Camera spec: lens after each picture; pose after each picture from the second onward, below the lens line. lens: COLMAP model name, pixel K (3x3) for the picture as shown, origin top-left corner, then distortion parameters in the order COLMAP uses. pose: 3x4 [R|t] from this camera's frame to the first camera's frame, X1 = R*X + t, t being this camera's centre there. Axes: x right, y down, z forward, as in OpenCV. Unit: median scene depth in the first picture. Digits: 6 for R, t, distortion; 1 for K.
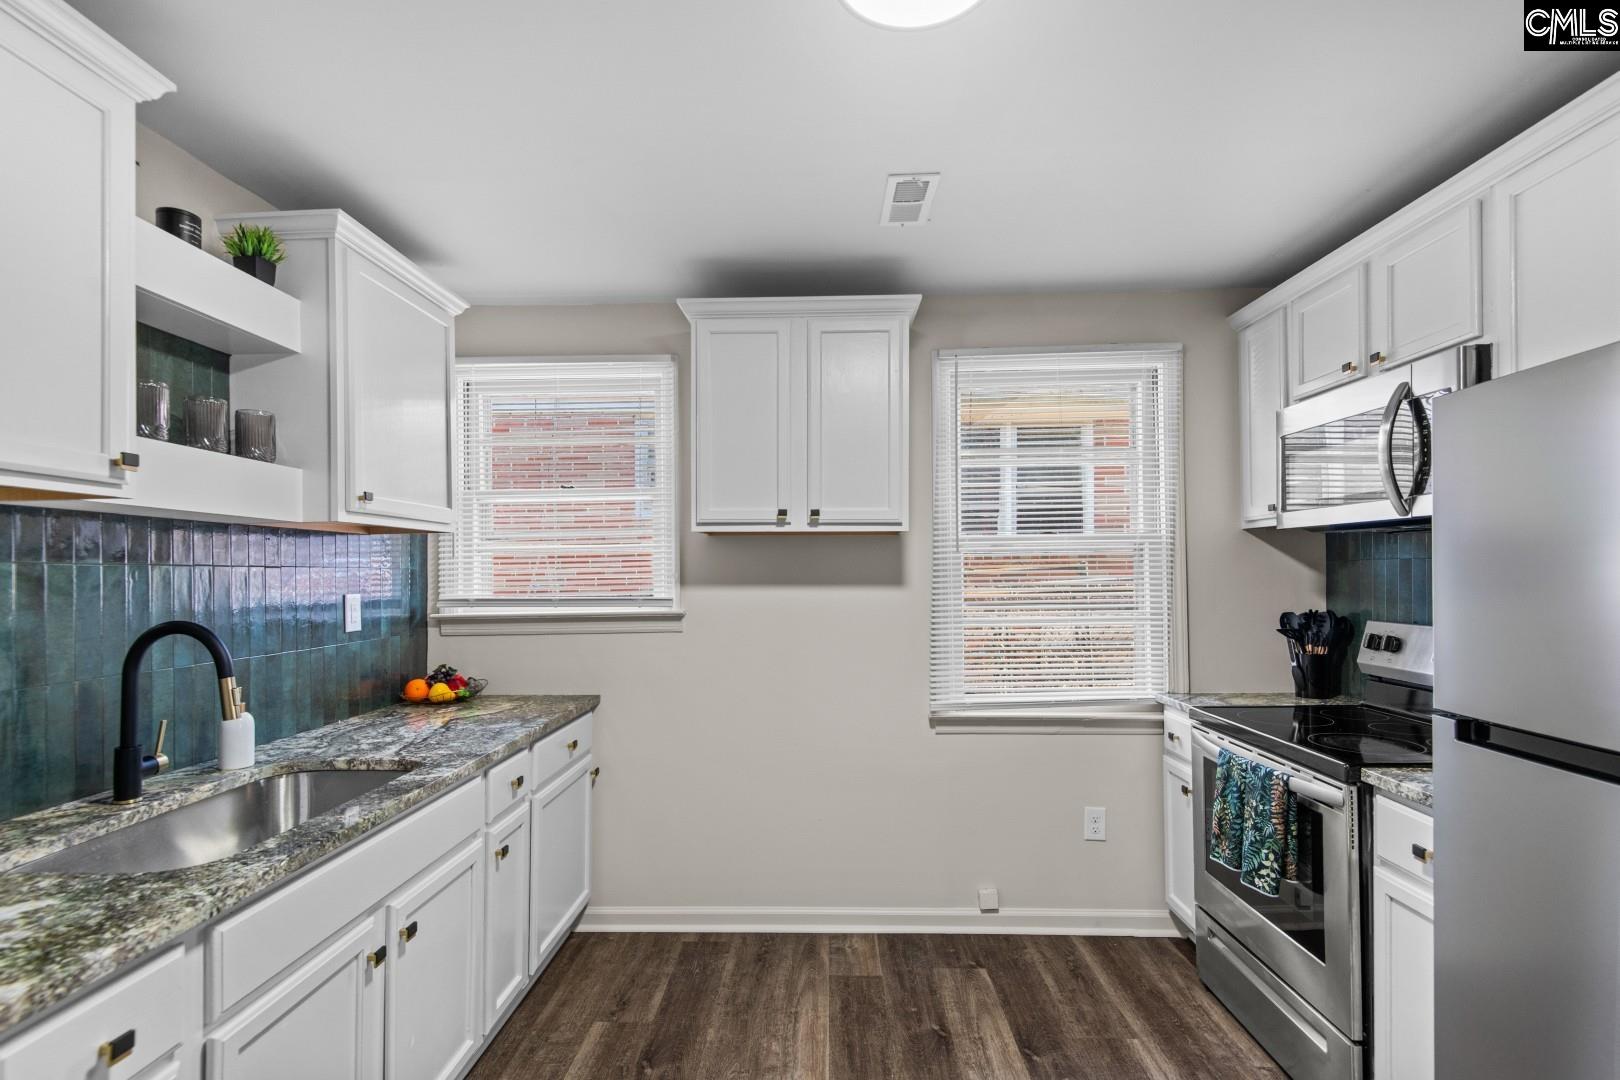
lens RADIAL K [[757.0, 0, 808.5], [0, 757.0, 564.5], [0, 0, 1]] dist [0.050587, -0.032382]
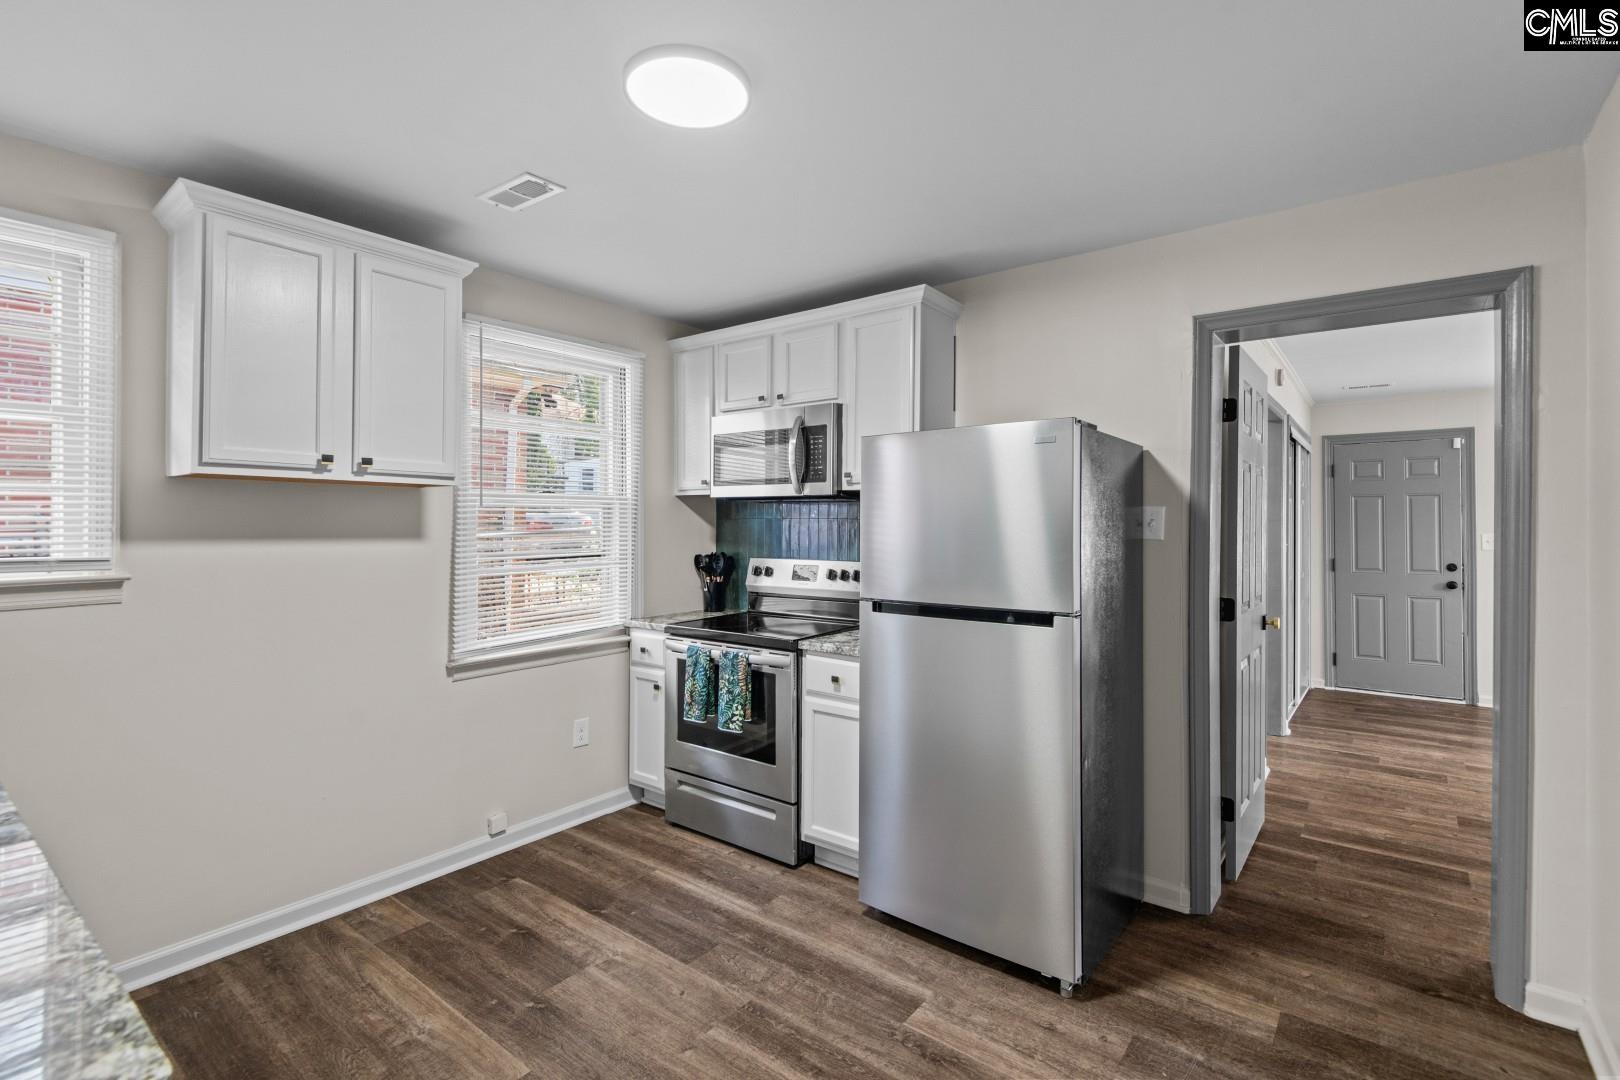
lens RADIAL K [[747.5, 0, 811.5], [0, 747.5, 519.8], [0, 0, 1]] dist [0.028419, -0.016482]
pose [[0.589972, 0.012076, 0.807333, -0.419600], [-0.011789, 0.999910, -0.006341, 0.003662], [-0.807337, -0.005776, 0.590062, 0.001579]]
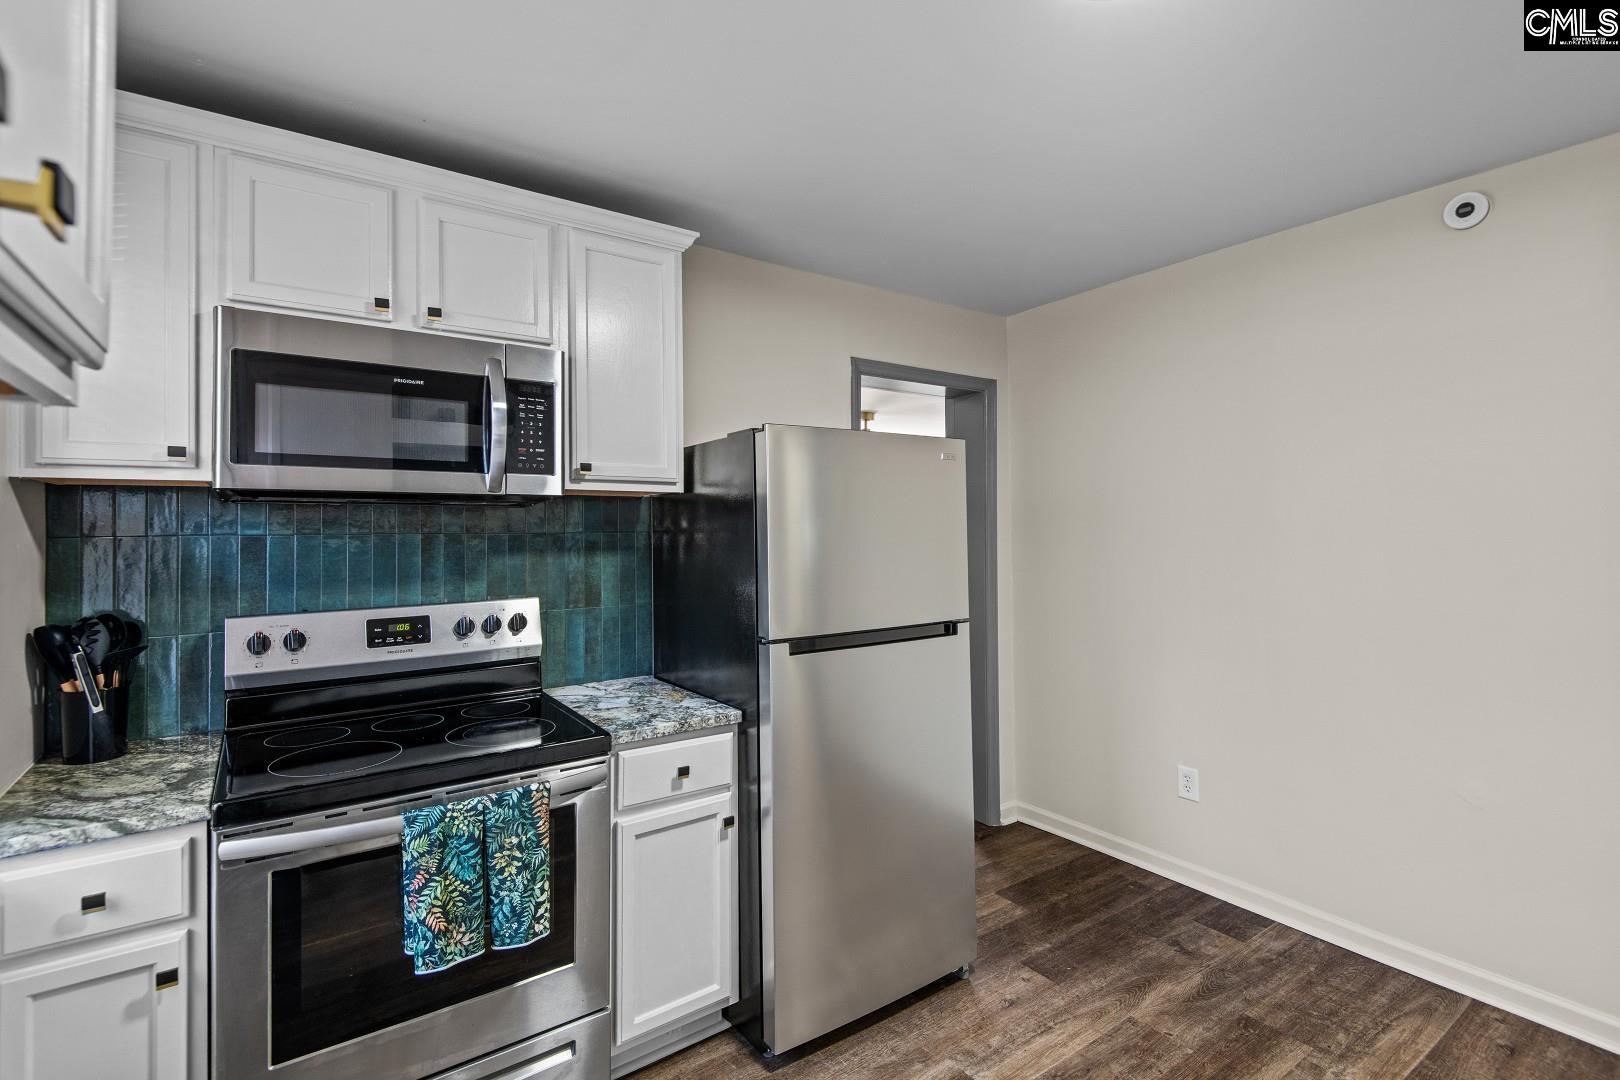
lens RADIAL K [[735.8, 0, 810.0], [0, 735.8, 540.0], [0, 0, 1]] dist [0.035993, -0.013085]
pose [[-0.591944, 0.009290, 0.805925, -0.175941], [0.009532, 0.999944, -0.004525, 0.005665], [-0.805923, 0.005004, -0.592000, 0.954602]]
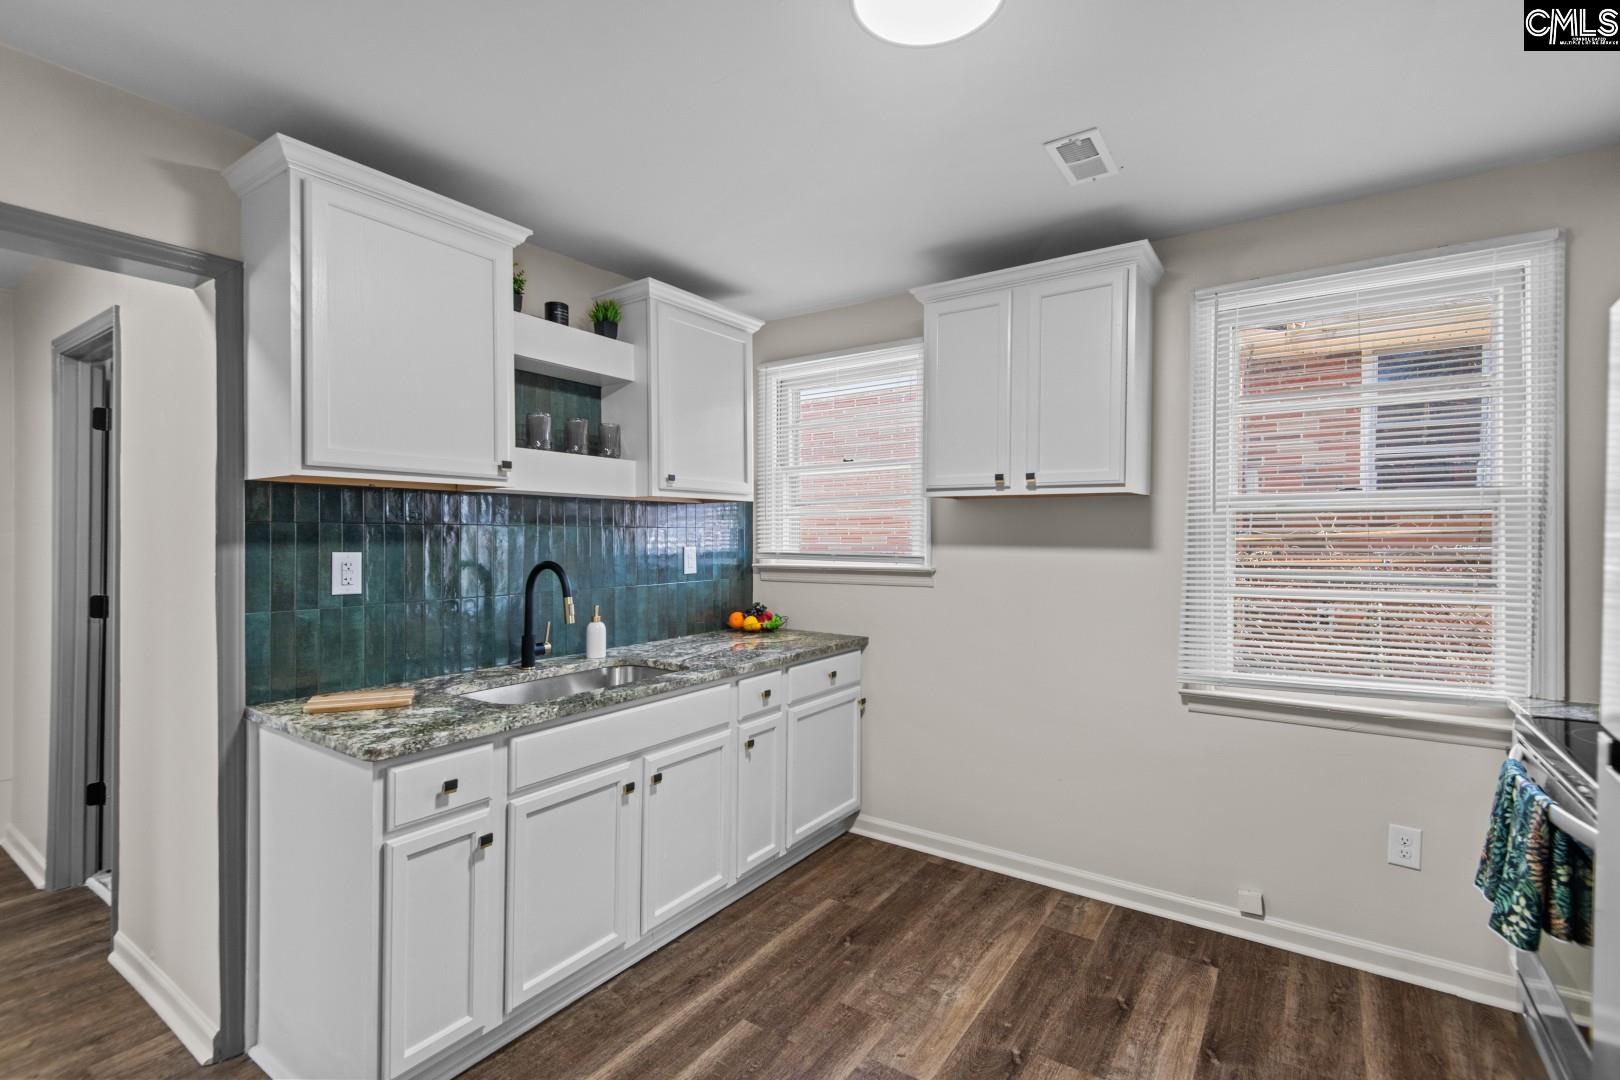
lens RADIAL K [[750.5, 0, 807.0], [0, 750.5, 539.7], [0, 0, 1]] dist [0.035772, -0.018874]
pose [[0.839224, 0.012918, -0.543633, 0.309408], [-0.001272, 0.999762, 0.021792, -0.004184], [0.543785, -0.017597, 0.839040, -0.020194]]
